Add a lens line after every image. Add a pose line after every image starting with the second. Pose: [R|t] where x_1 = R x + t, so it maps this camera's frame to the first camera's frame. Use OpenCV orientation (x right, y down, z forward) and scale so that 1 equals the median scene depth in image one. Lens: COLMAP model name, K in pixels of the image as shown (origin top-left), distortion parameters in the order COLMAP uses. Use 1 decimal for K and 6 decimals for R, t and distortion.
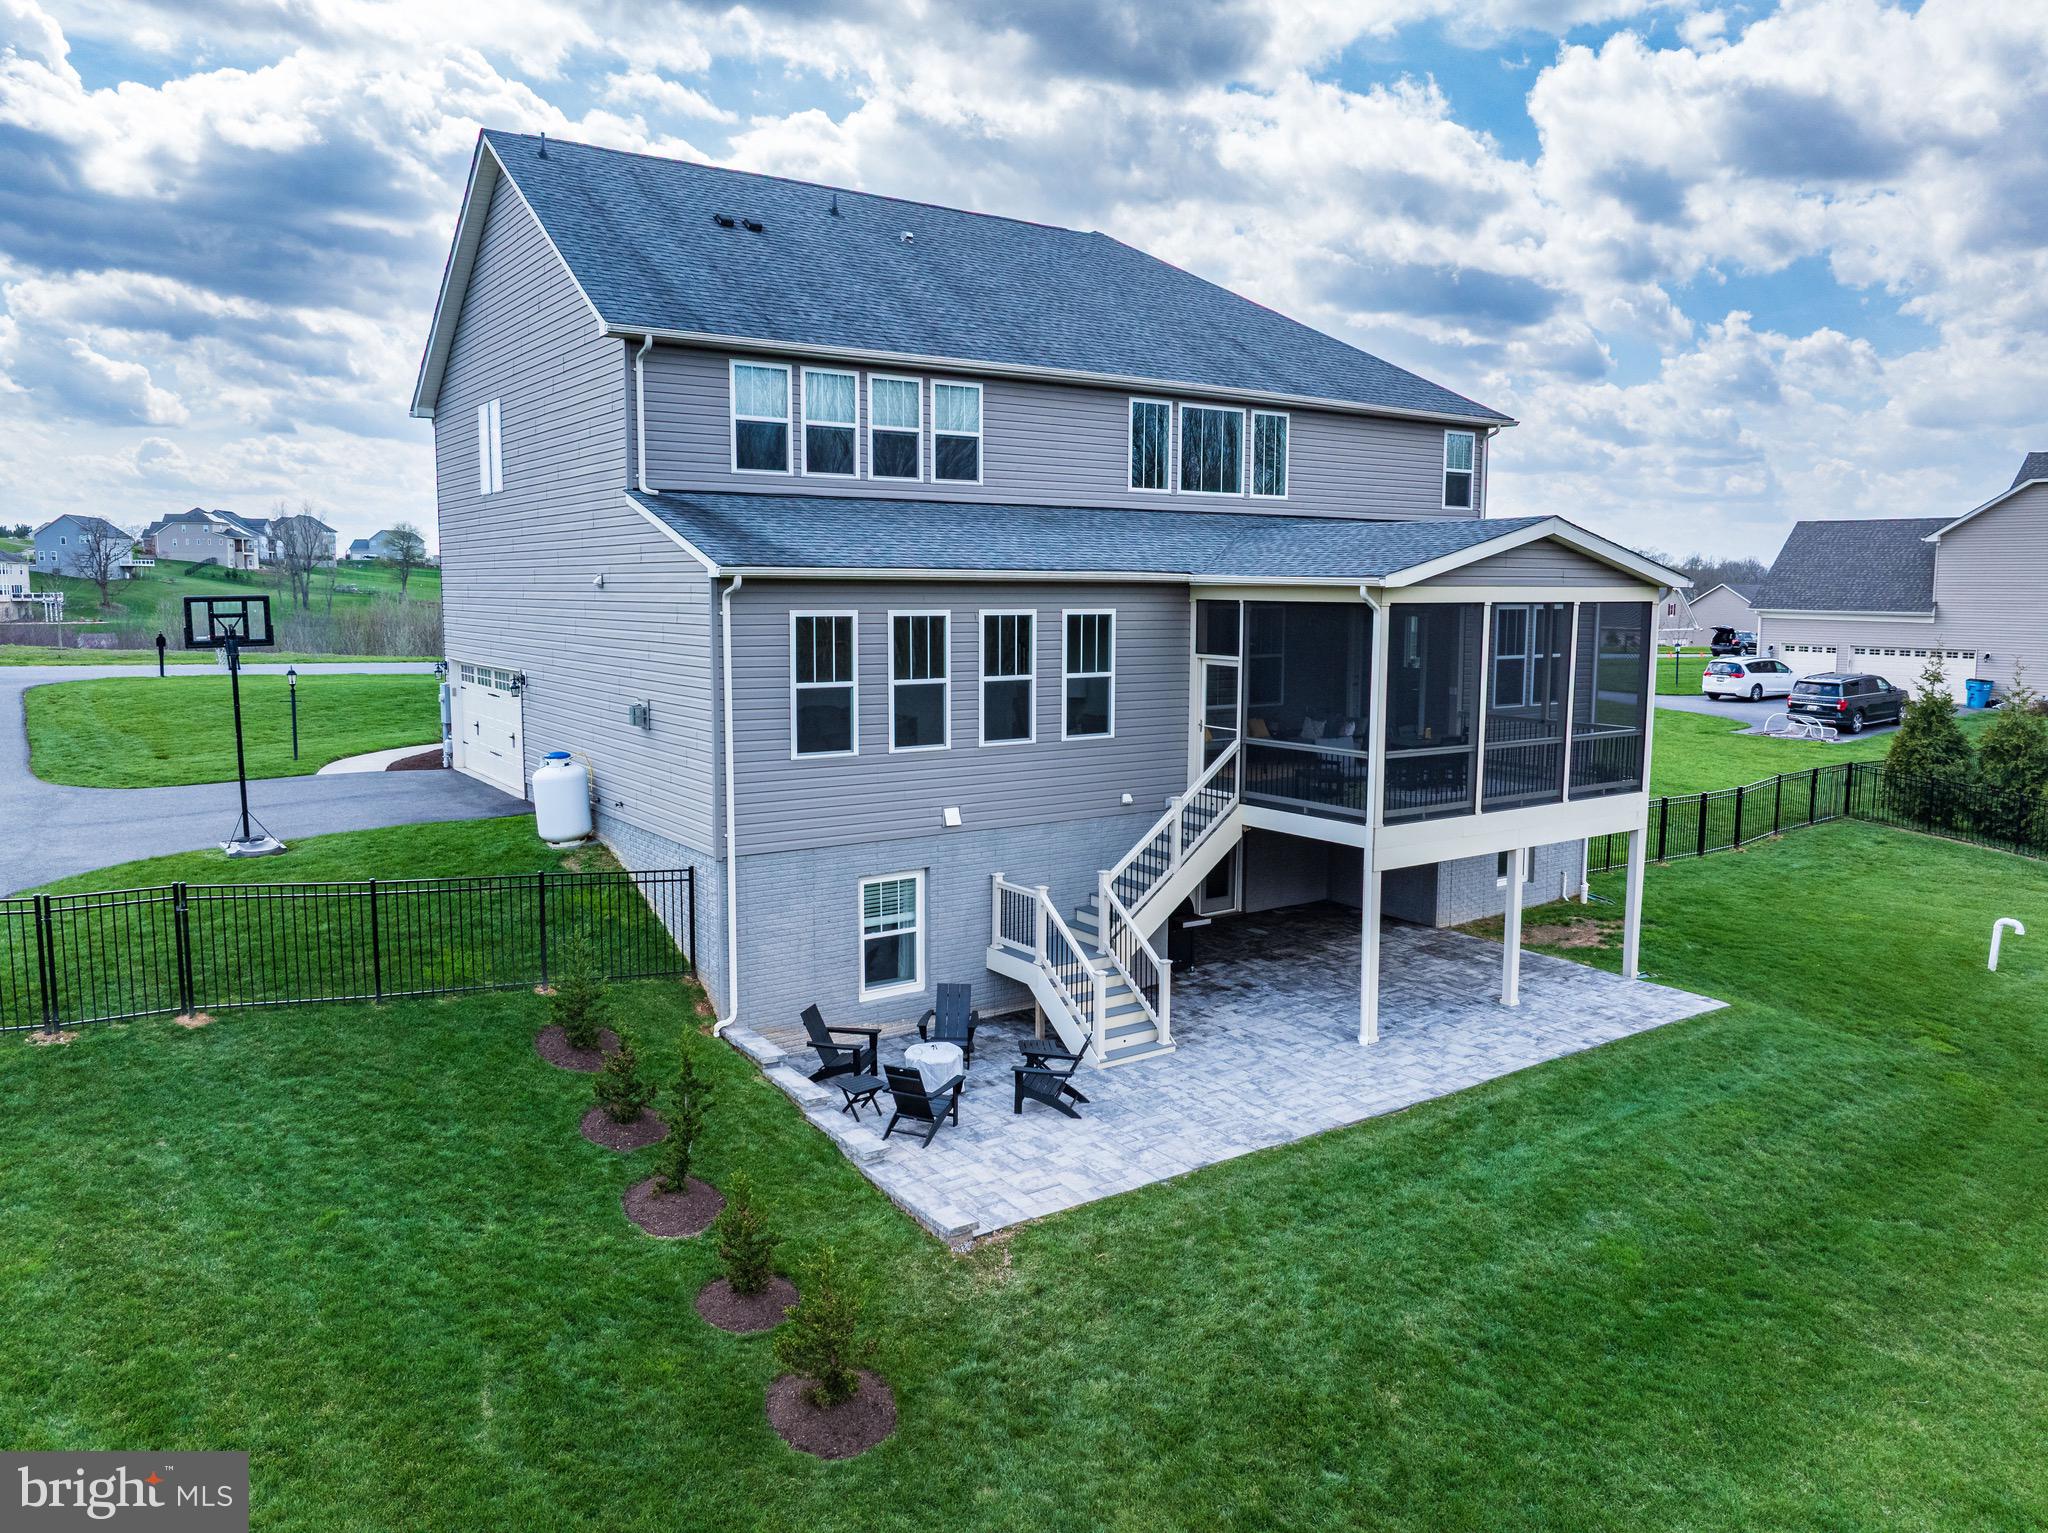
lens RADIAL K [[1441.0, 0, 1038.6], [0, 1441.0, 754.4], [0, 0, 1]] dist [-0.036576, 0.005671]
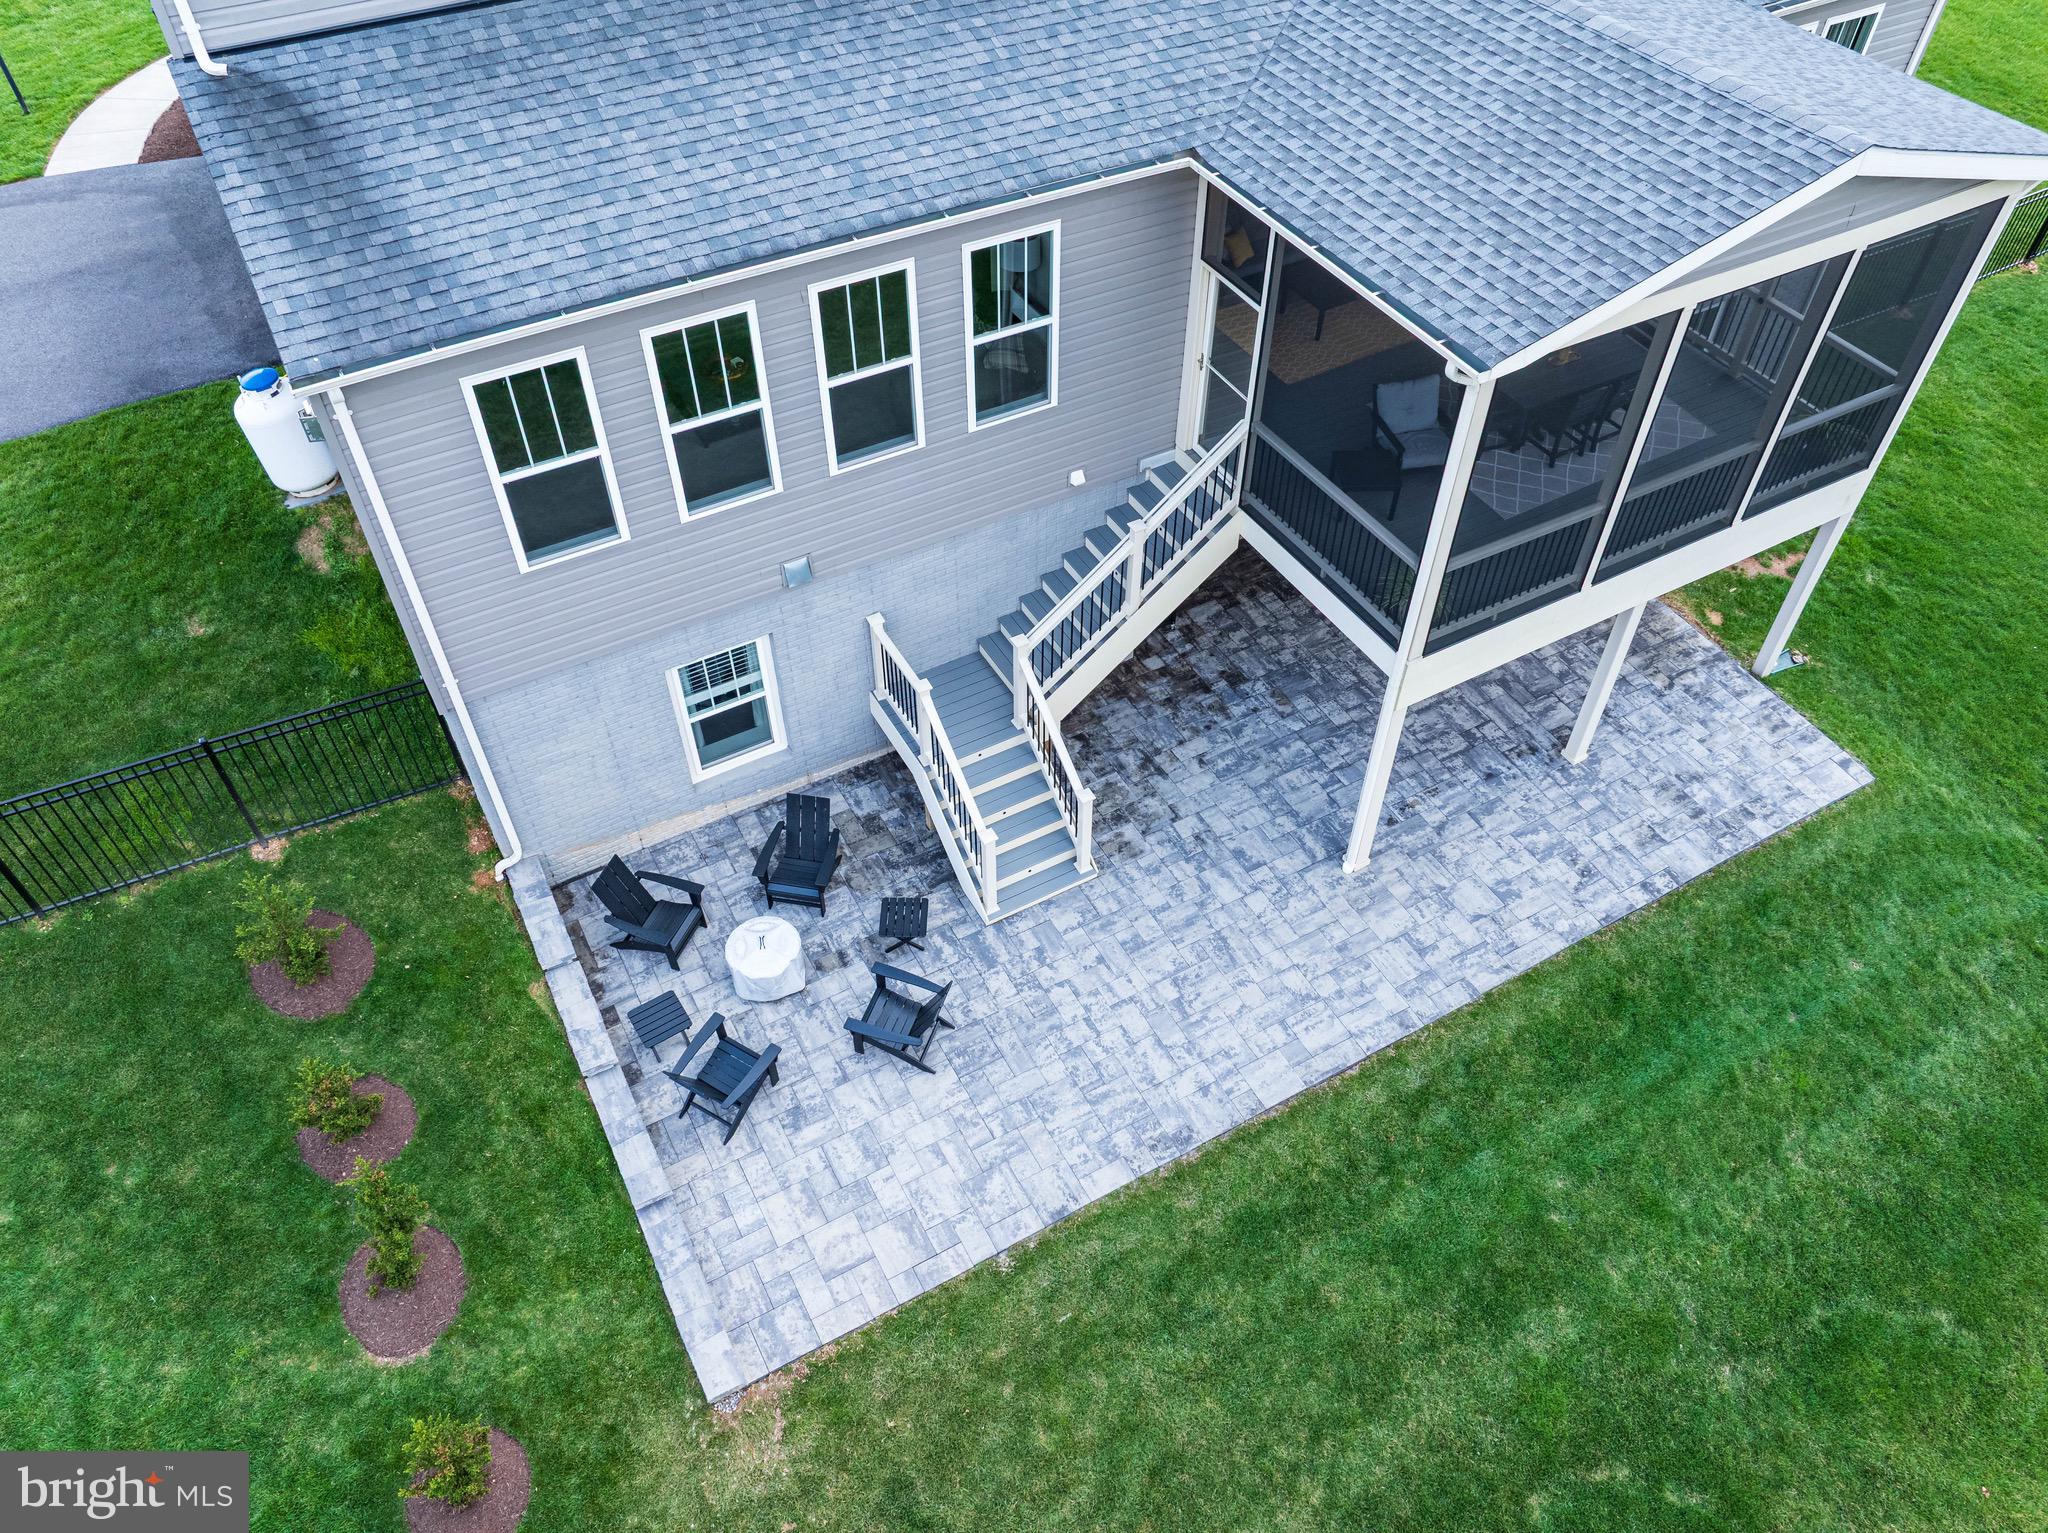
lens RADIAL K [[1441.0, 0, 1038.6], [0, 1441.0, 754.4], [0, 0, 1]] dist [-0.036576, 0.005671]
pose [[0.994973, 0.075101, -0.066245, 0.107681], [-0.013822, 0.758166, 0.651915, -0.342550], [0.099184, -0.647723, 0.755393, 0.440768]]
